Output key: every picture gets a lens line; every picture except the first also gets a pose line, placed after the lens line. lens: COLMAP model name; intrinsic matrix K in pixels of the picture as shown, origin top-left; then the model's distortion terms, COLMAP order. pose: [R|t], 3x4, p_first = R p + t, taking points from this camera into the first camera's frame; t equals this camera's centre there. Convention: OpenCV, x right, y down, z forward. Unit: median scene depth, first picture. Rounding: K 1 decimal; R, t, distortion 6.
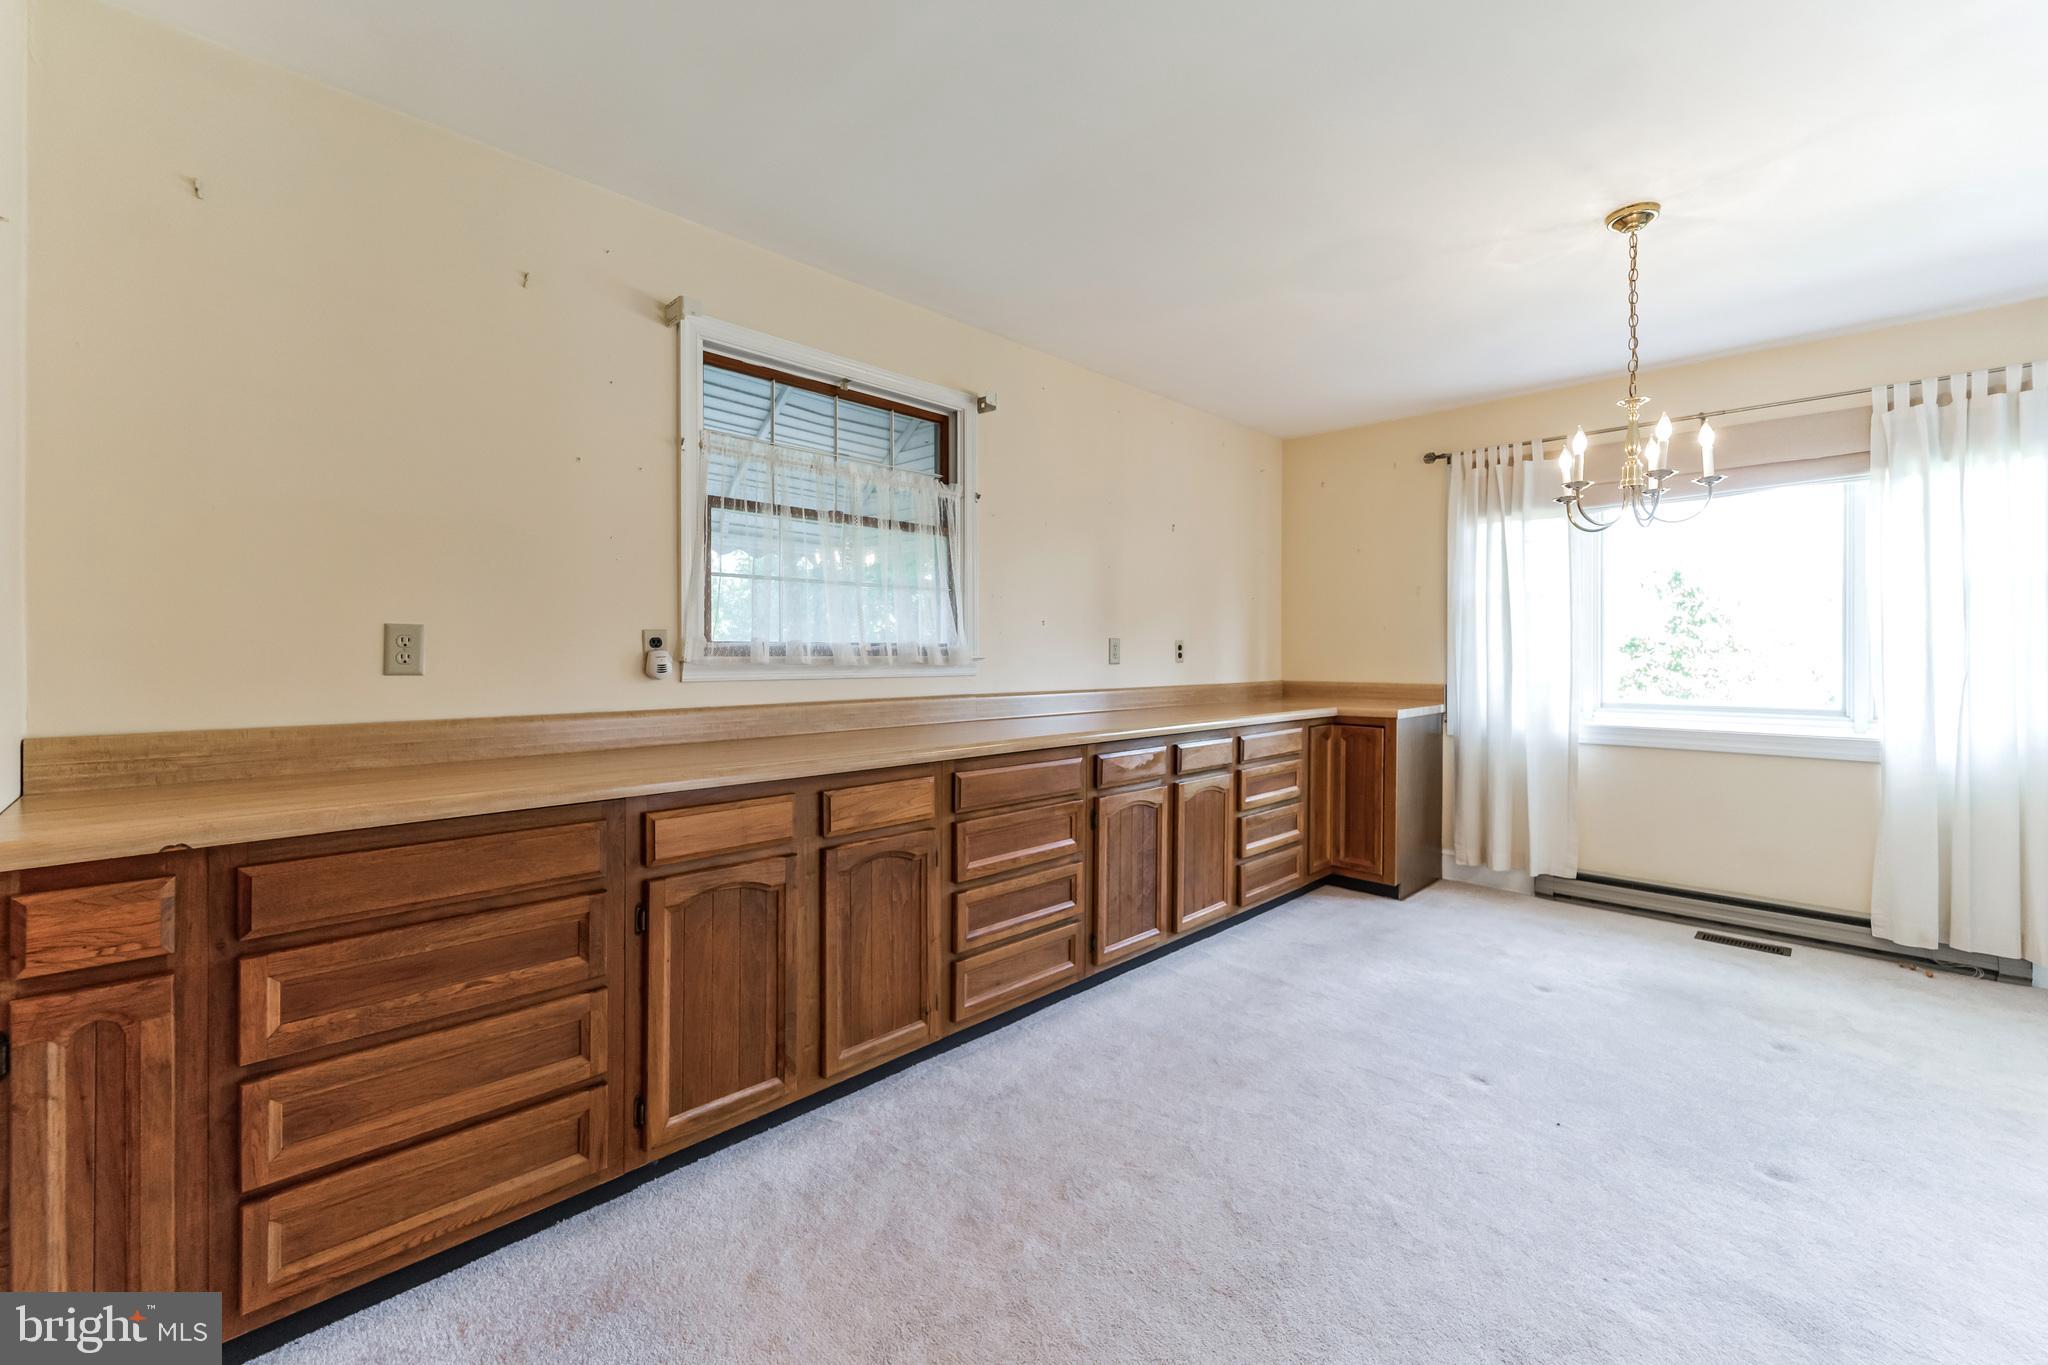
lens RADIAL K [[828.4, 0, 1018.8], [0, 828.4, 655.5], [0, 0, 1]] dist [-0.001554, -0.000385]
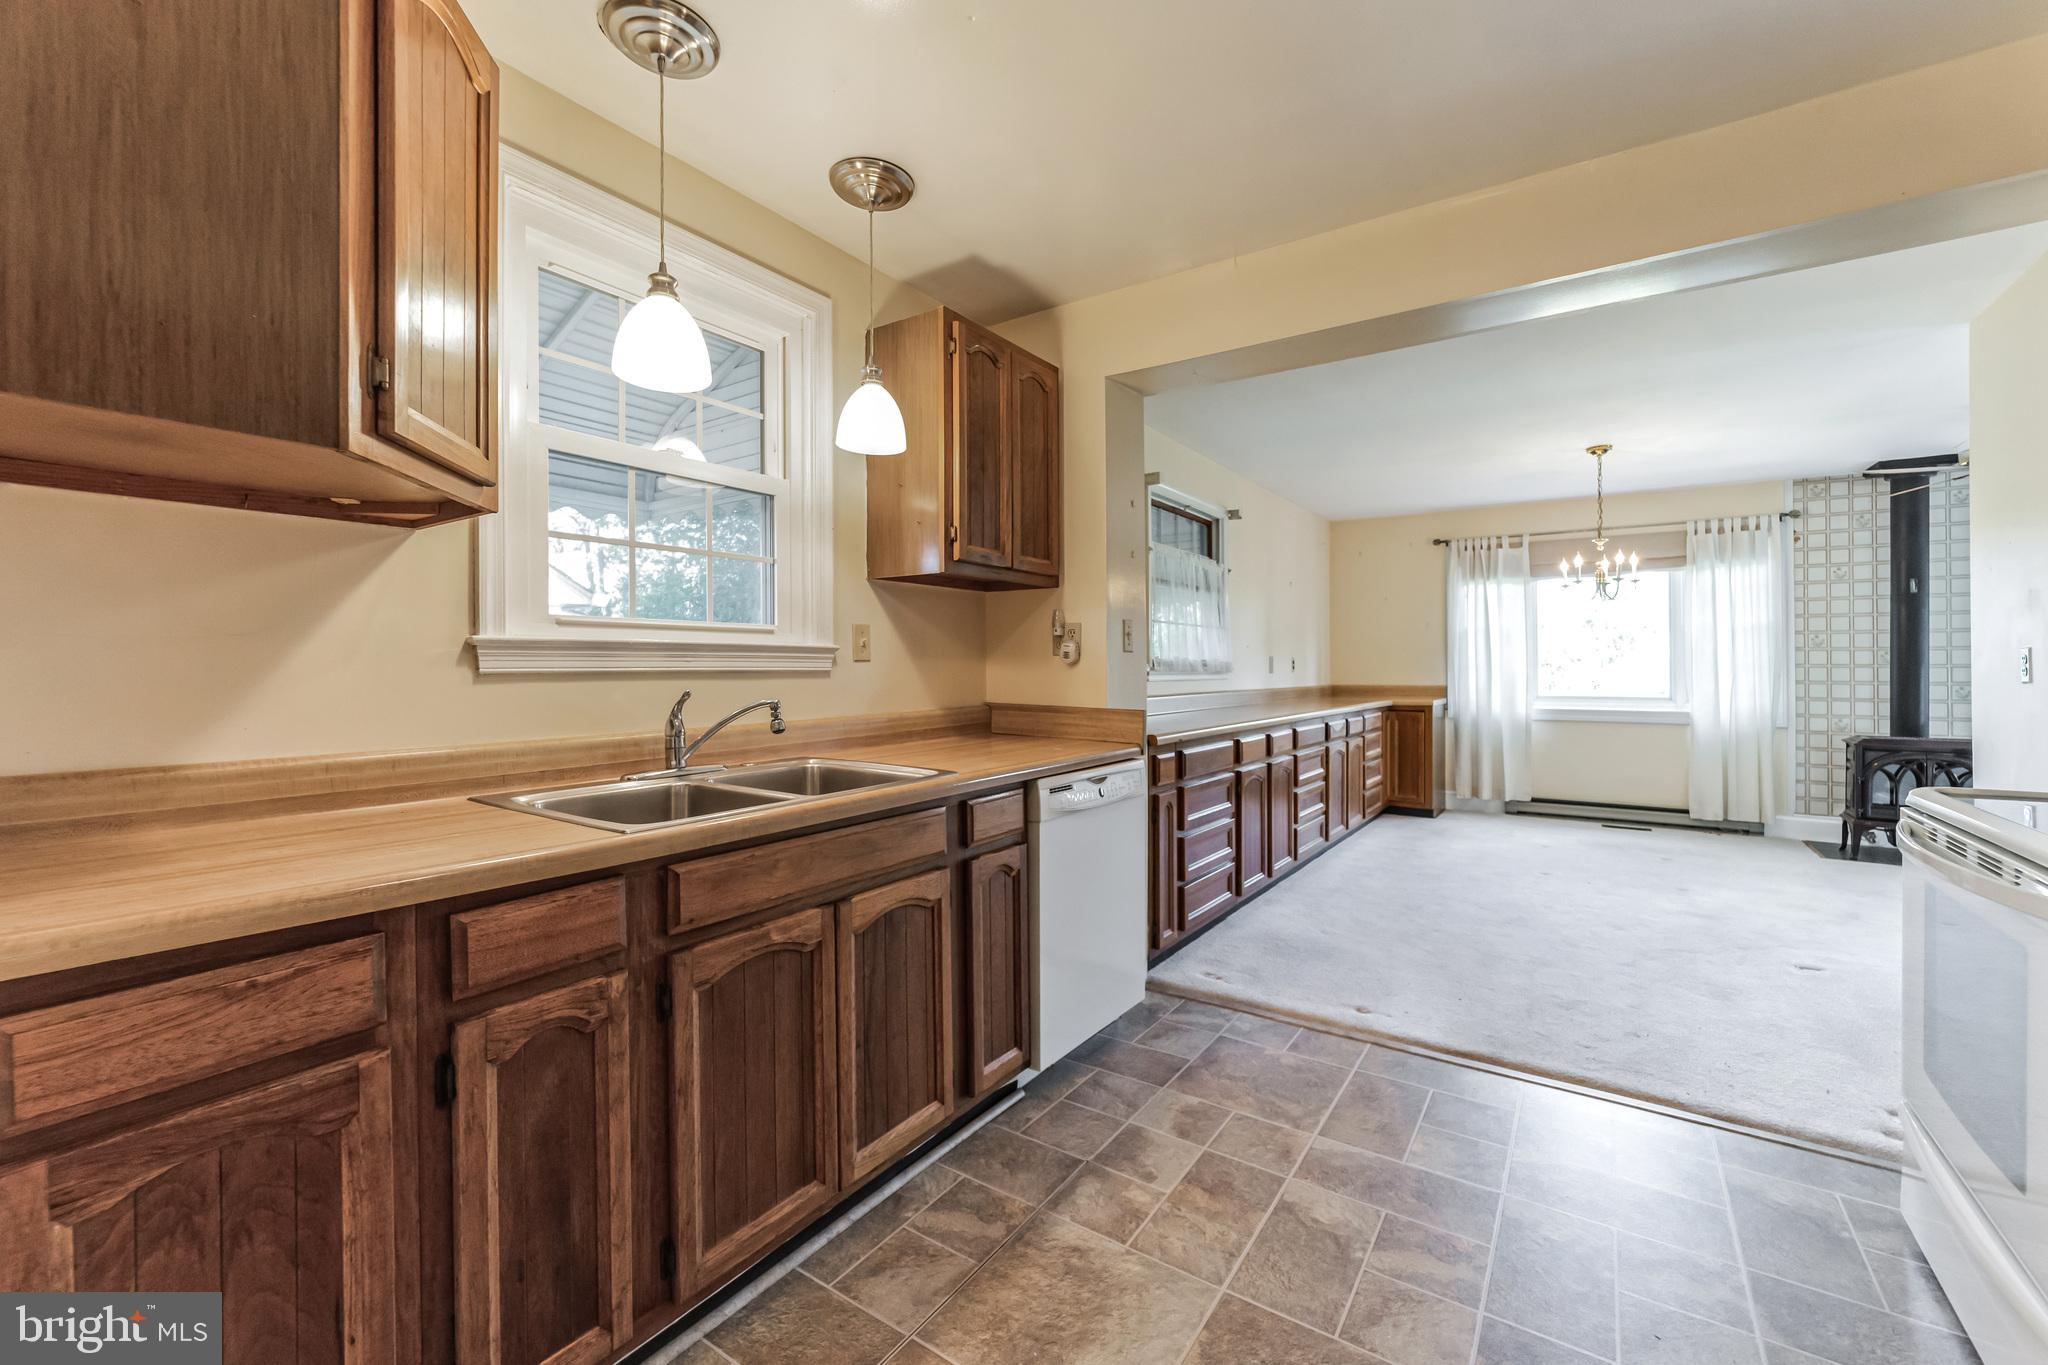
lens RADIAL K [[835.9, 0, 1024.5], [0, 835.9, 662.2], [0, 0, 1]] dist [0.001377, 0.000345]
pose [[0.983068, 0.000417, 0.183238, -0.740535], [0.001526, 0.999944, -0.010463, 0.007484], [-0.183233, 0.010565, 0.983013, -0.545703]]
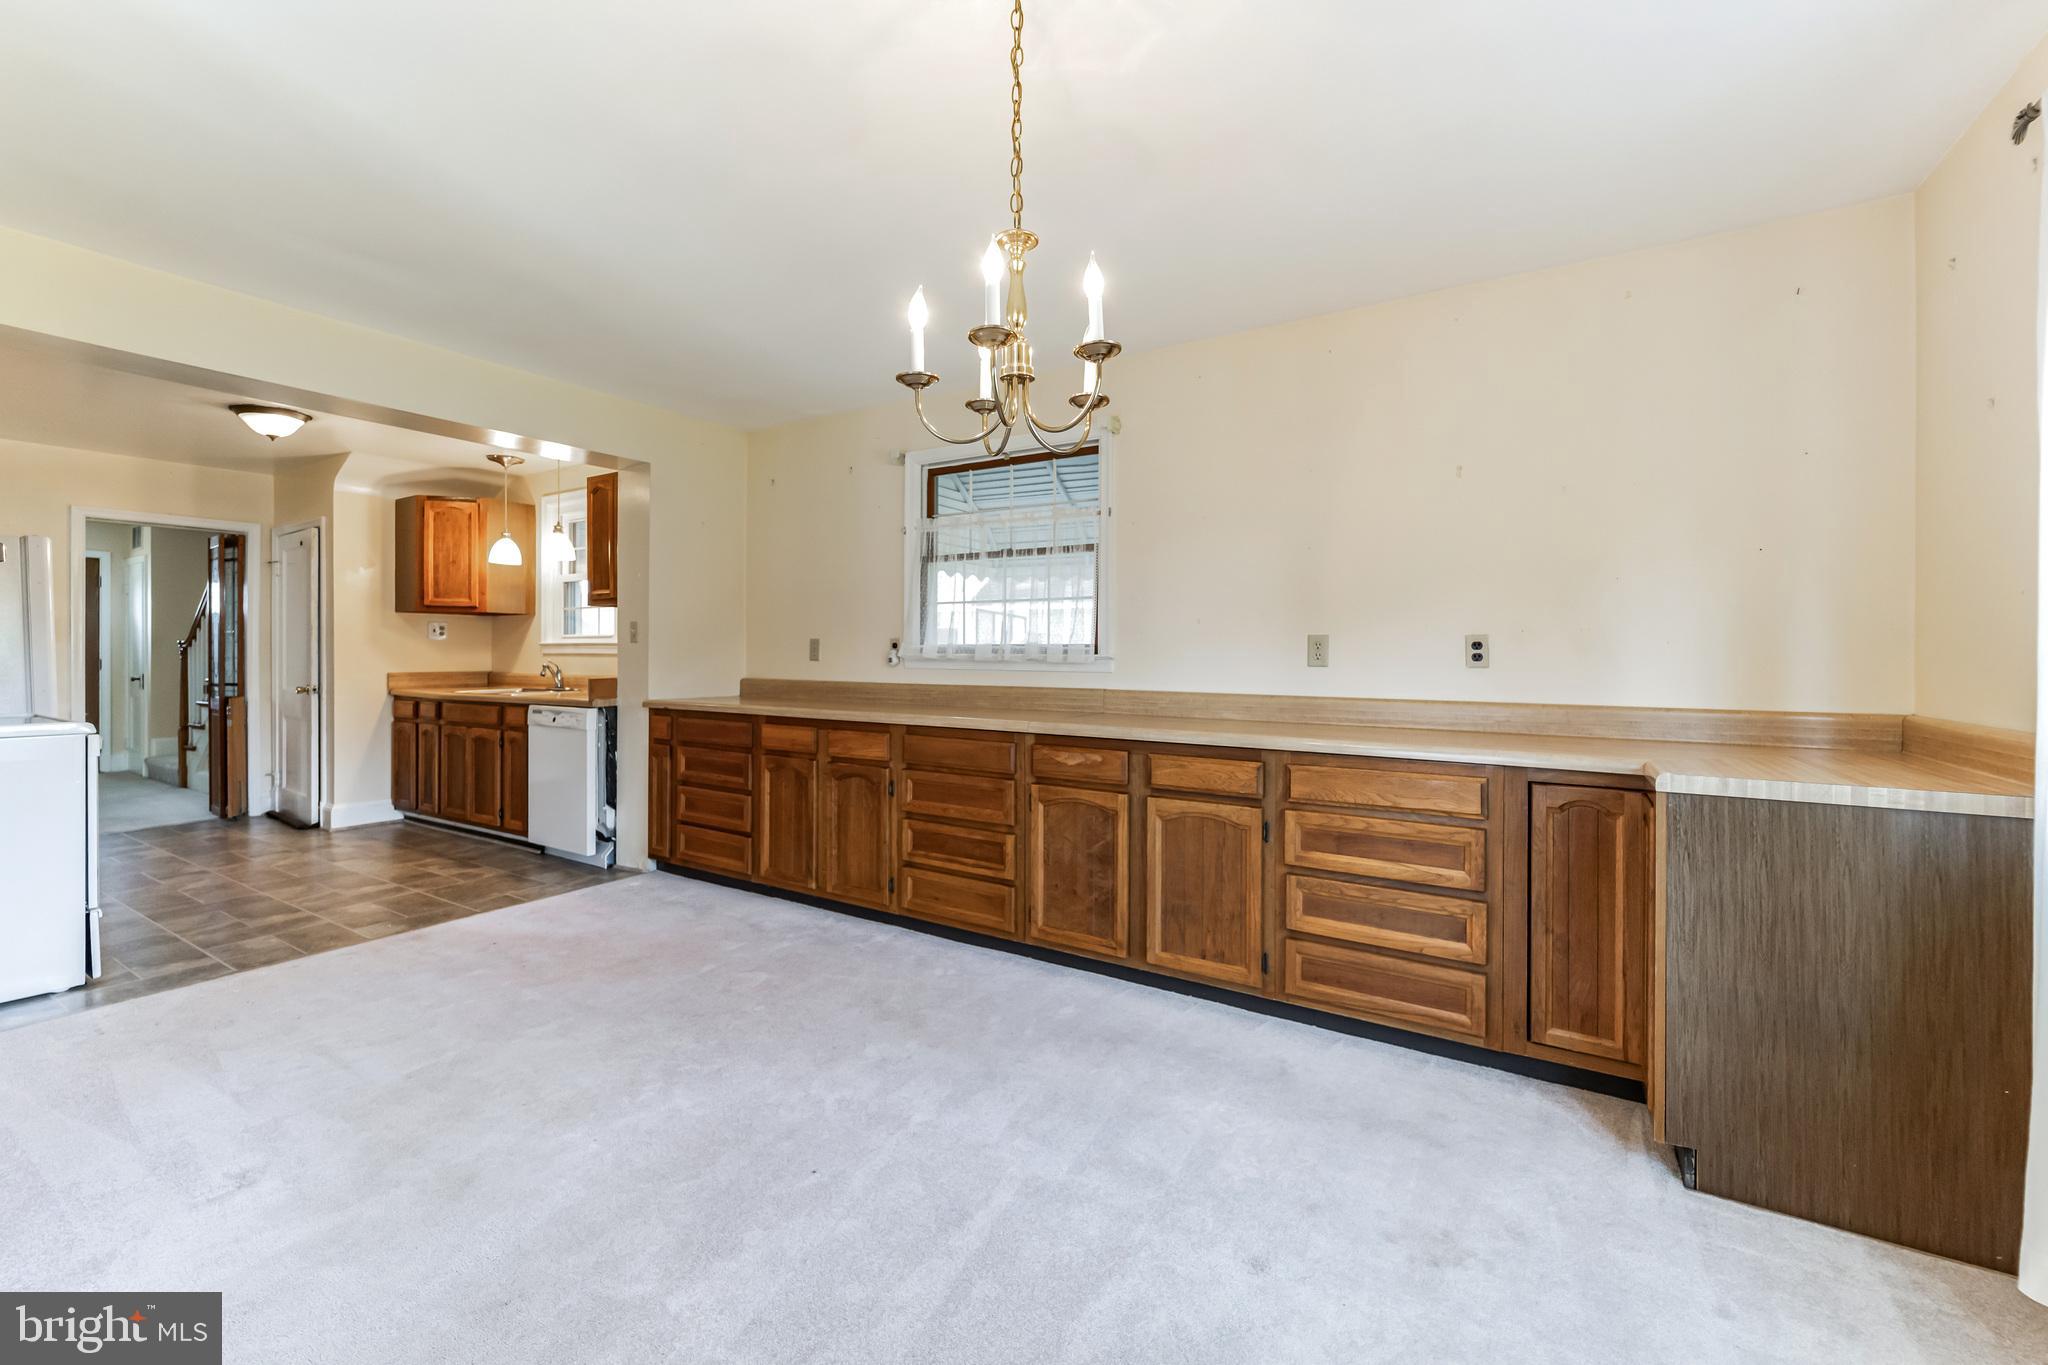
lens RADIAL K [[835.9, 0, 1024.5], [0, 835.9, 662.2], [0, 0, 1]] dist [0.001377, 0.000345]
pose [[0.219642, 0.012433, -0.975501, 0.994115], [-0.007984, 0.999908, 0.010947, -0.000666], [0.975548, 0.005384, 0.219721, 0.633797]]
